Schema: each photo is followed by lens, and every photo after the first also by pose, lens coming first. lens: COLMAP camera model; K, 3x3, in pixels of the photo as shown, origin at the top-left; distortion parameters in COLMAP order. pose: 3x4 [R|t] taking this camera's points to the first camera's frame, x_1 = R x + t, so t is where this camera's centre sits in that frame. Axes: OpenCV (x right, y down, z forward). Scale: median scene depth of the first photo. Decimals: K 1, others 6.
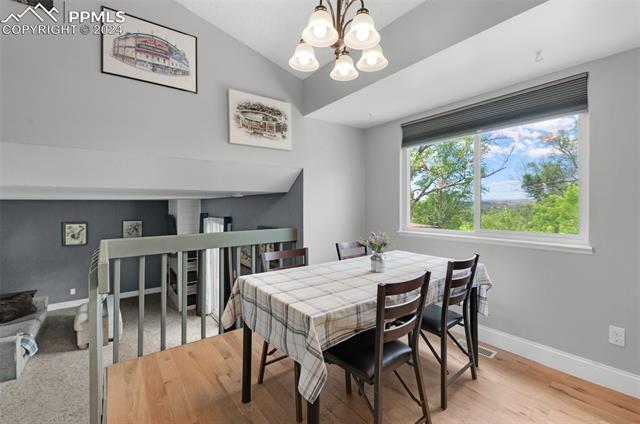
lens RADIAL K [[274.6, 0, 319.0], [0, 274.6, 206.7], [0, 0, 1]] dist [0.000365, -0.000277]
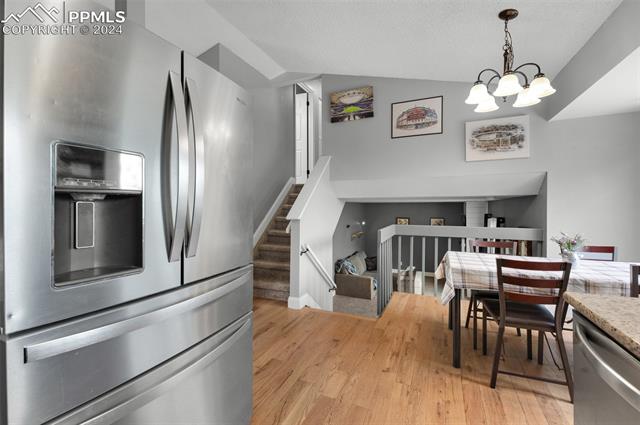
lens RADIAL K [[274.2, 0, 320.6], [0, 274.2, 210.5], [0, 0, 1]] dist [0.000166, -0.000267]
pose [[0.487370, 0.016143, -0.873046, 0.458390], [-0.007255, 0.999869, 0.014438, -0.001731], [0.873165, -0.000703, 0.487424, -0.267339]]
